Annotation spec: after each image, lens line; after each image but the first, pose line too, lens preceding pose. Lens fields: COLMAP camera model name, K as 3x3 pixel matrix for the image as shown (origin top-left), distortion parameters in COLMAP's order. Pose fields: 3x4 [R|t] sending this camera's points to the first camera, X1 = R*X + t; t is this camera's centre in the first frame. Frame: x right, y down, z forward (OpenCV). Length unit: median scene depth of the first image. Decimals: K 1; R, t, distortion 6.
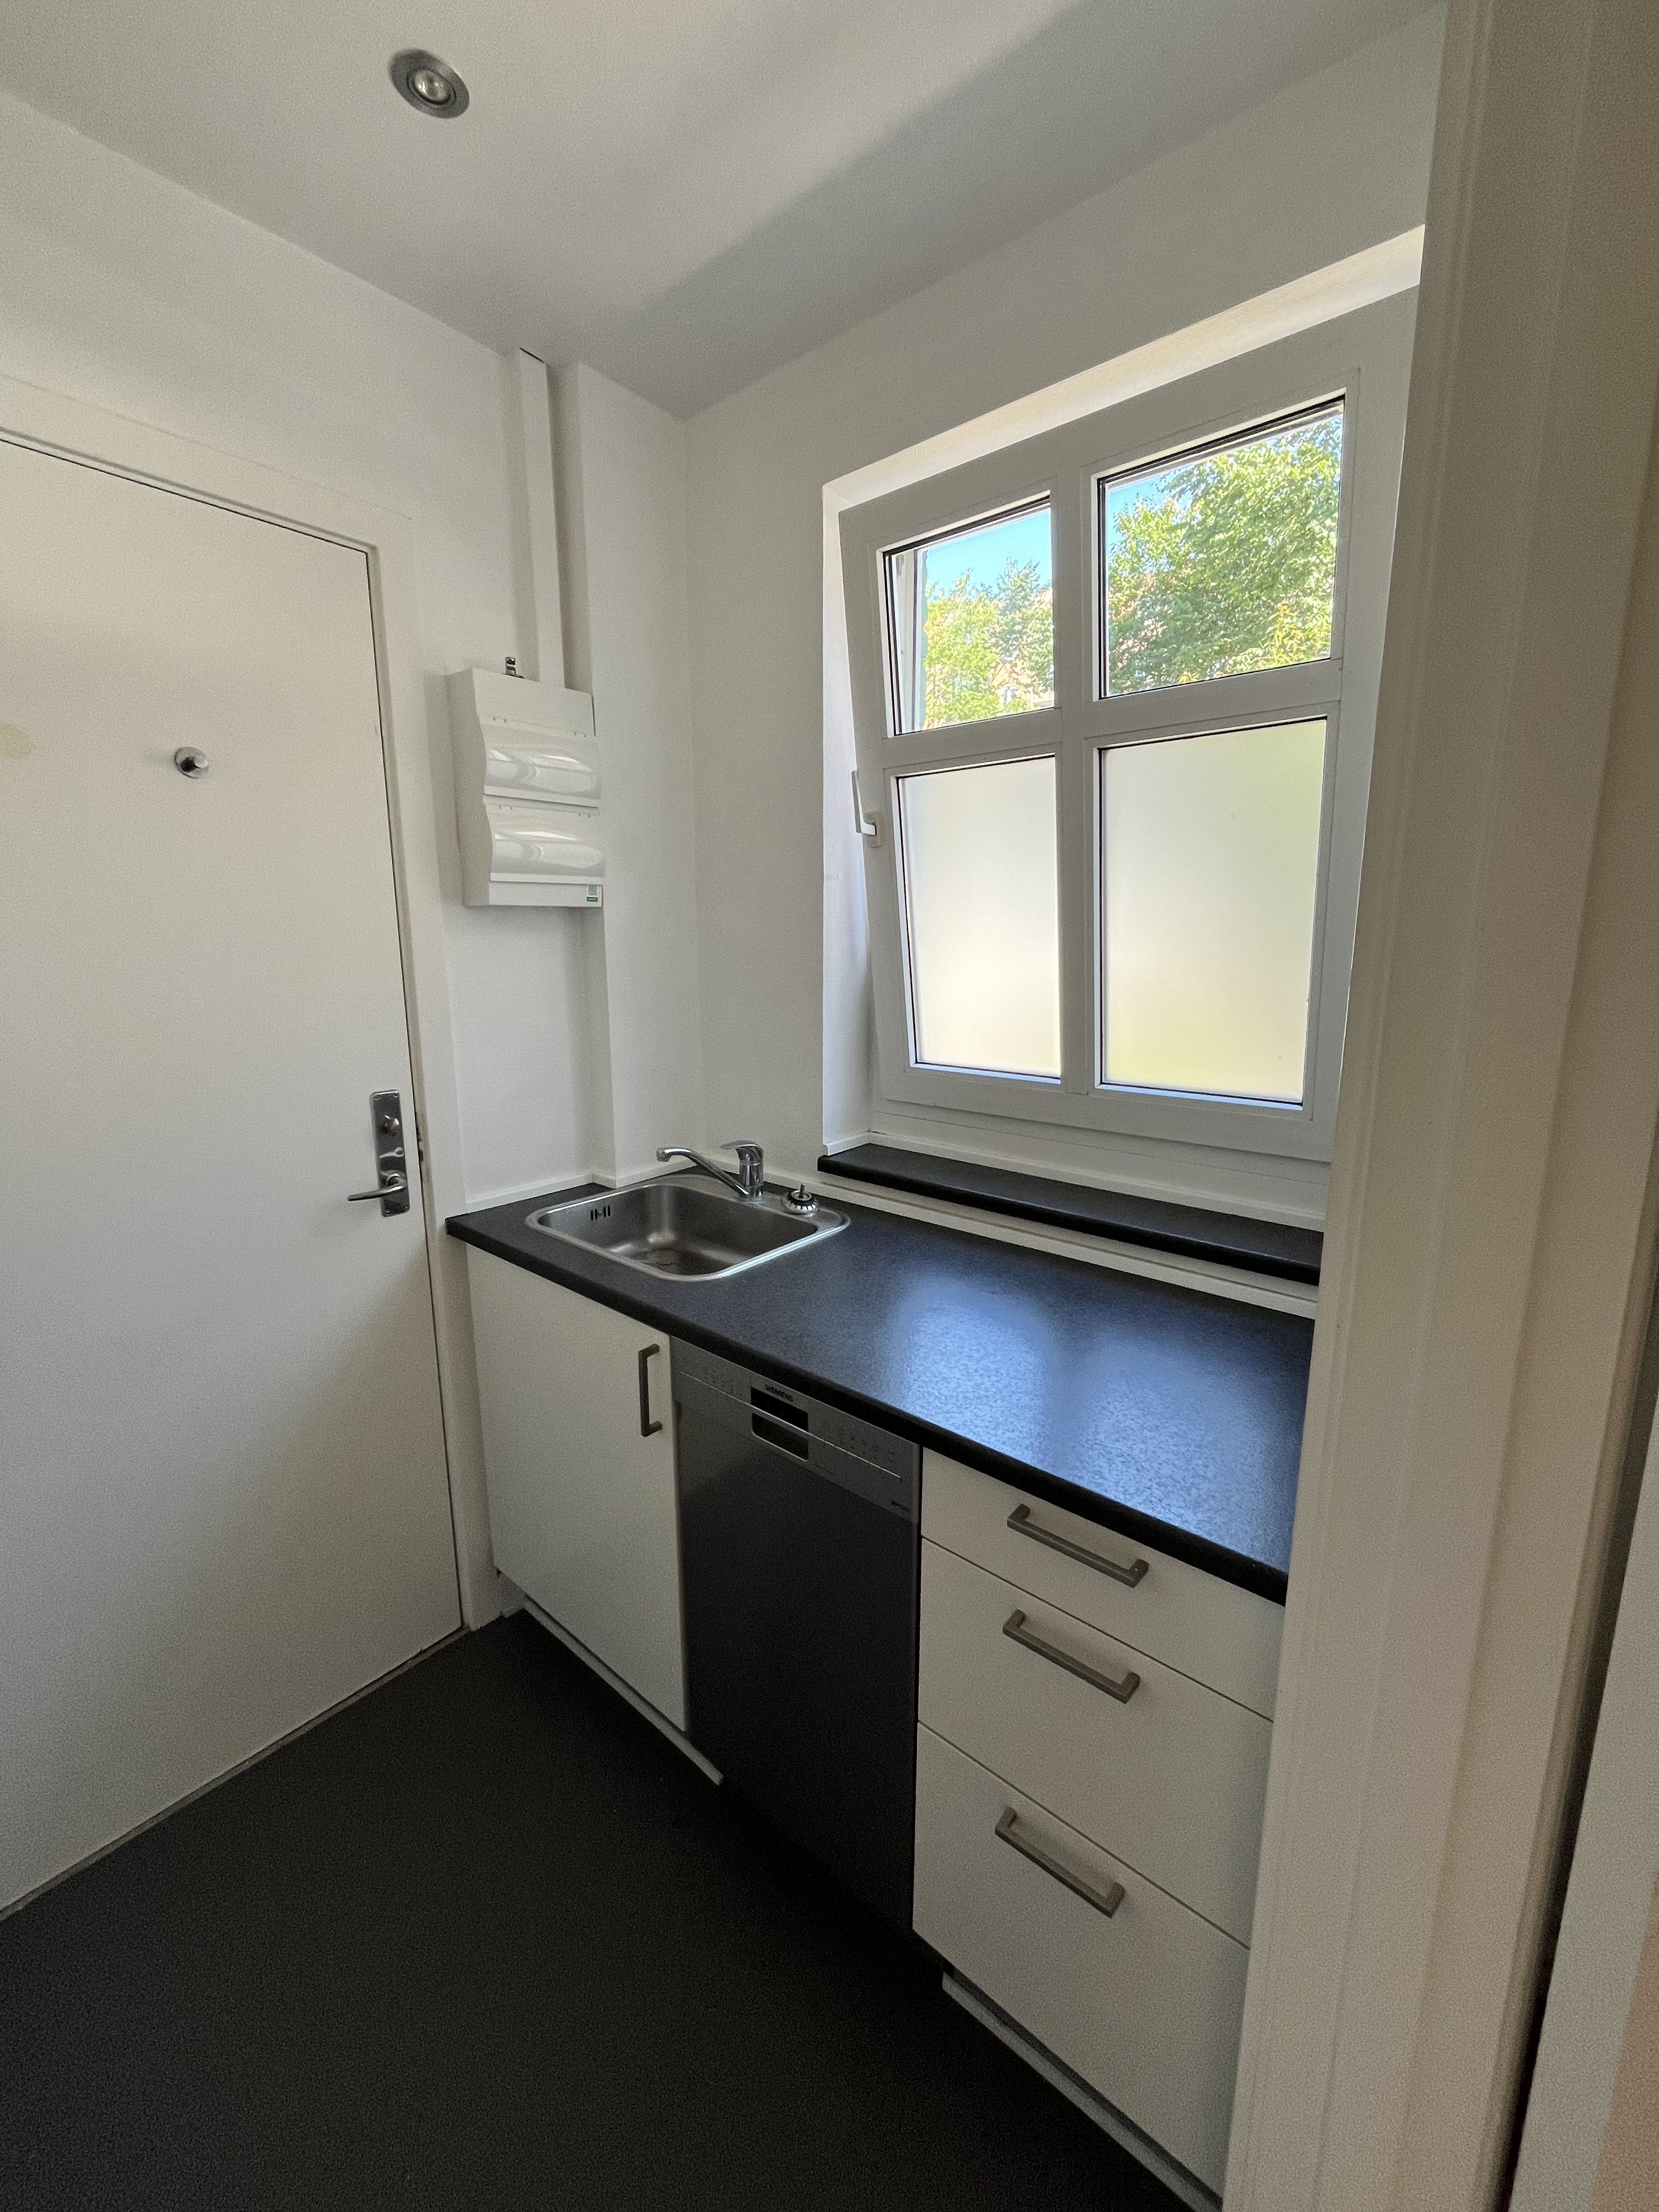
lens RADIAL K [[897.3, 0, 823.6], [0, 897.3, 1101.4], [0, 0, 1]] dist [-0.001513, 0.000303]
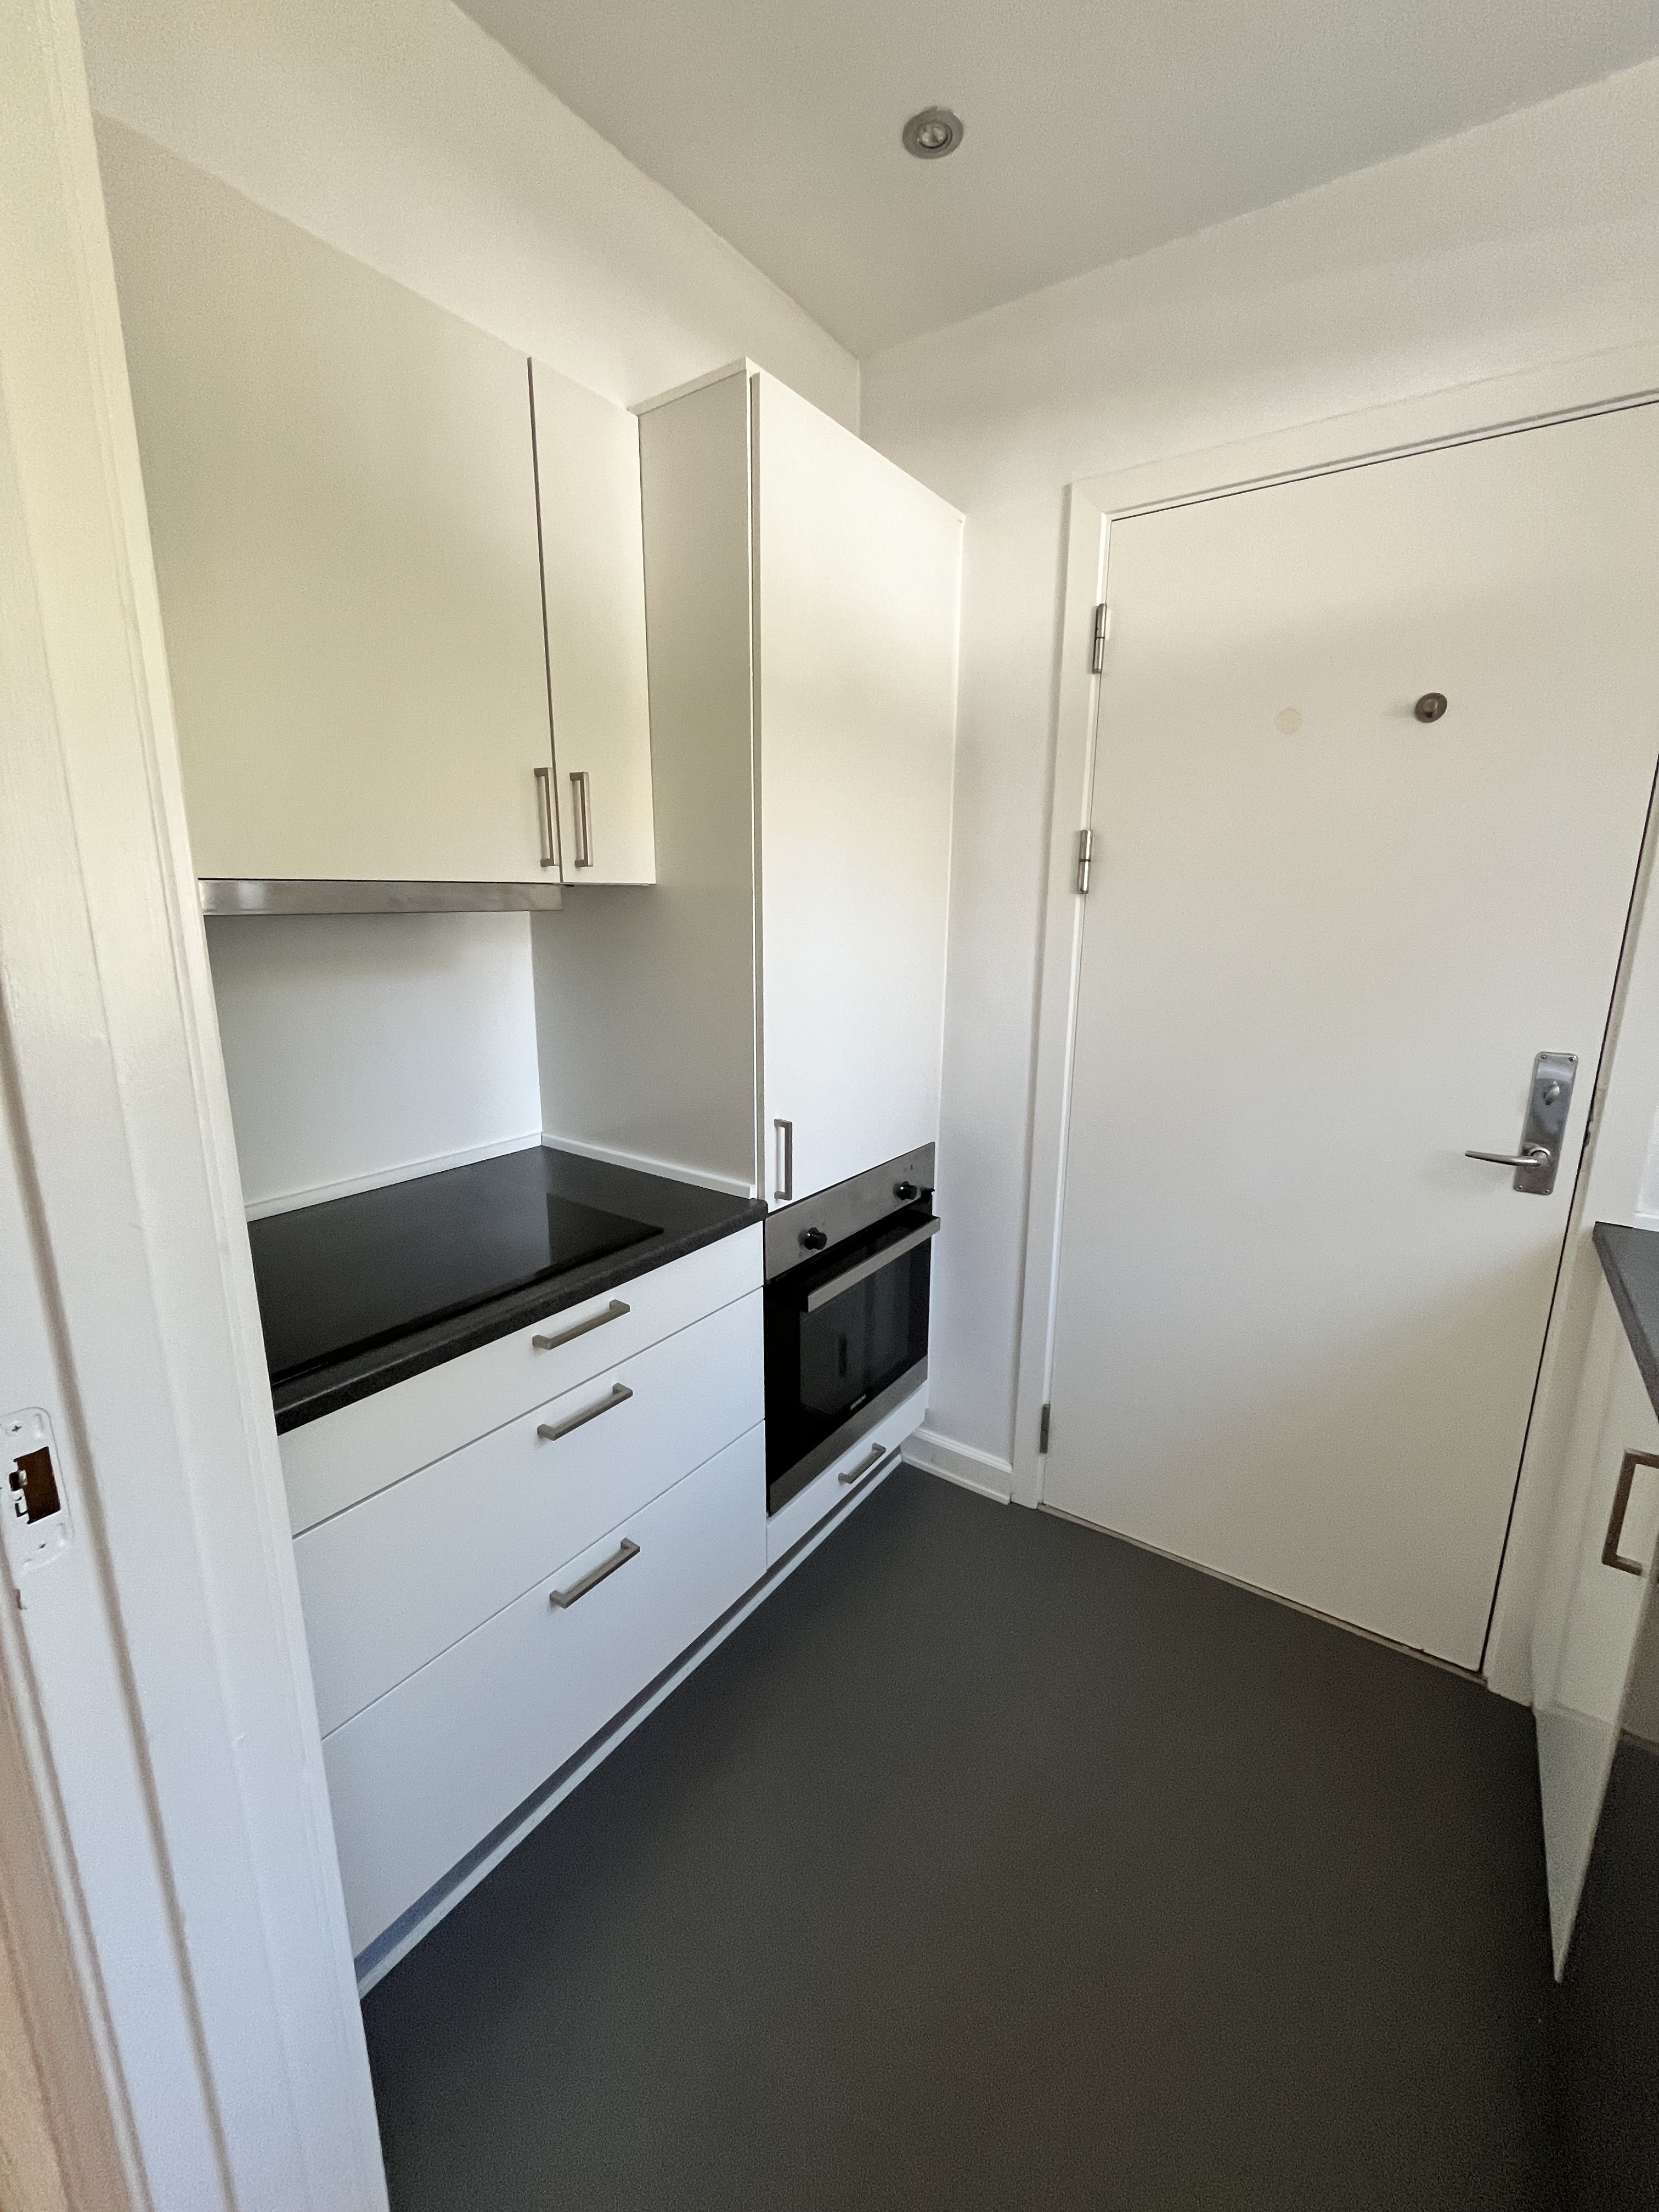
lens RADIAL K [[897.3, 0, 839.0], [0, 897.3, 1103.2], [0, 0, 1]] dist [-0.001513, 0.000303]
pose [[0.102154, 0.222136, -0.969649, 0.279511], [-0.188914, 0.961342, 0.200330, -0.006643], [0.976666, 0.162716, 0.140170, 0.193664]]
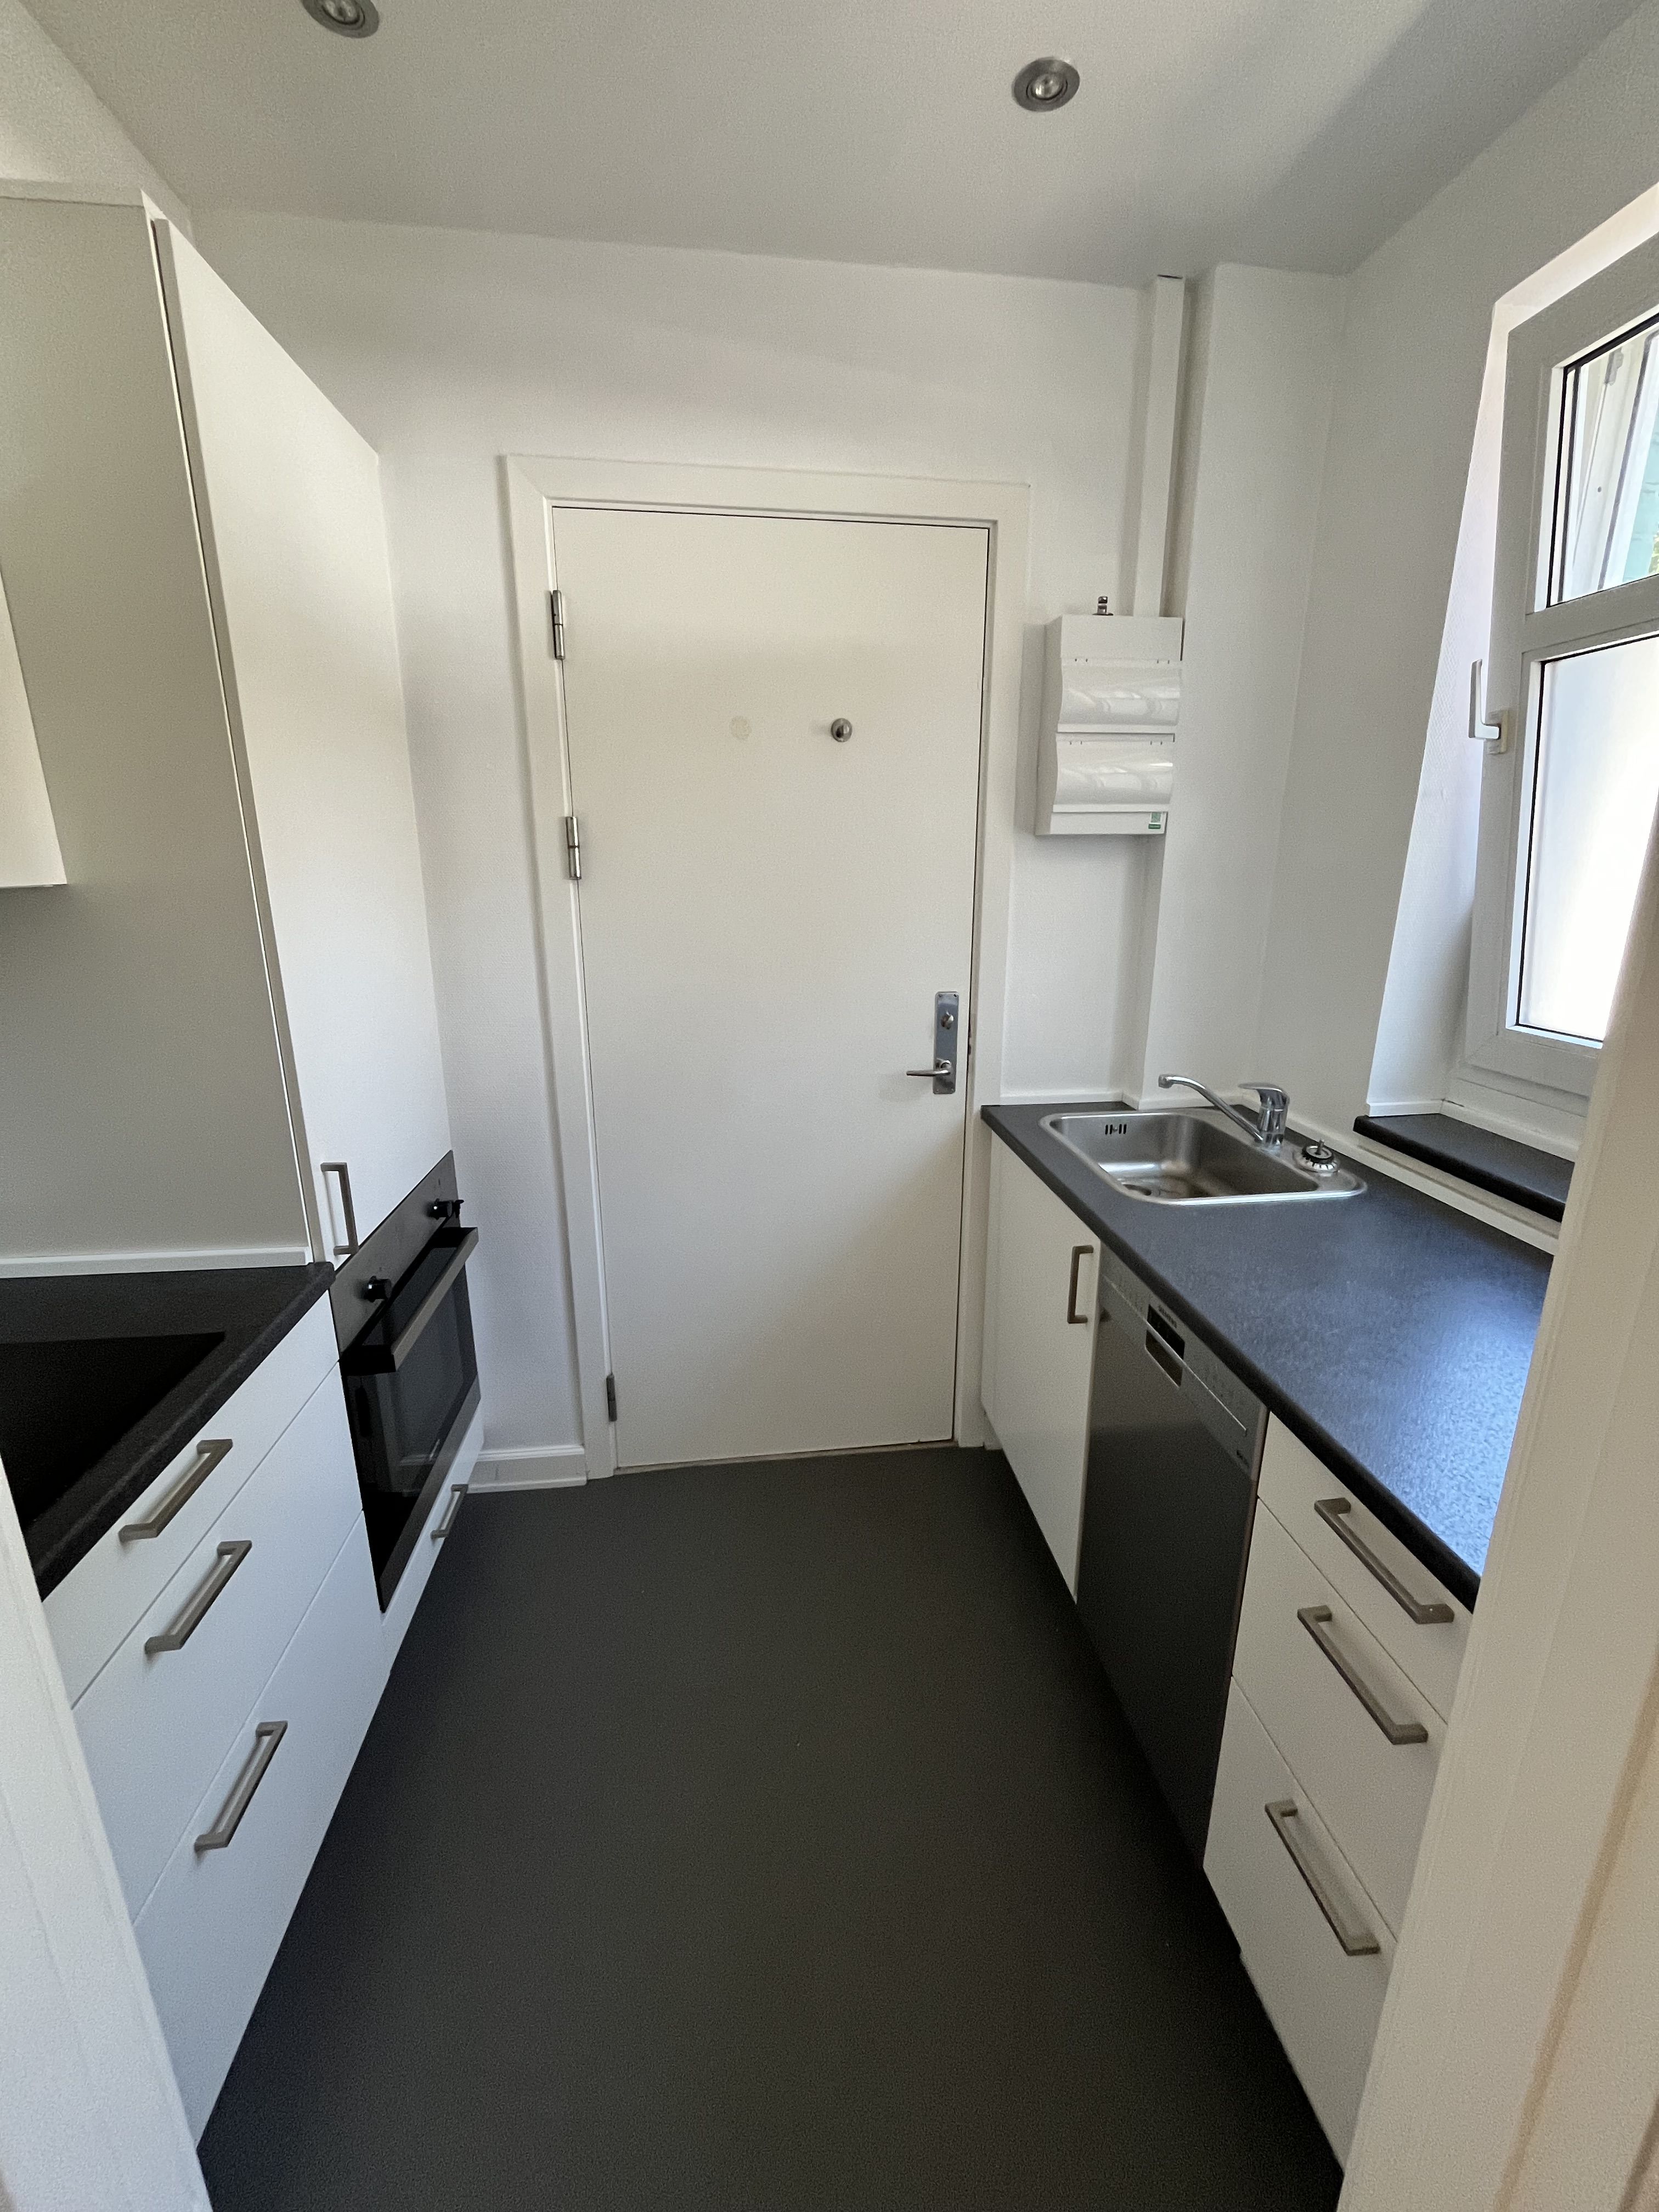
lens RADIAL K [[897.3, 0, 835.0], [0, 897.3, 1100.3], [0, 0, 1]] dist [-0.001513, 0.000303]
pose [[0.738557, 0.176947, -0.650556, 0.205566], [-0.125372, 0.984159, 0.125353, -0.000169], [0.662431, -0.011019, 0.749042, -0.013954]]
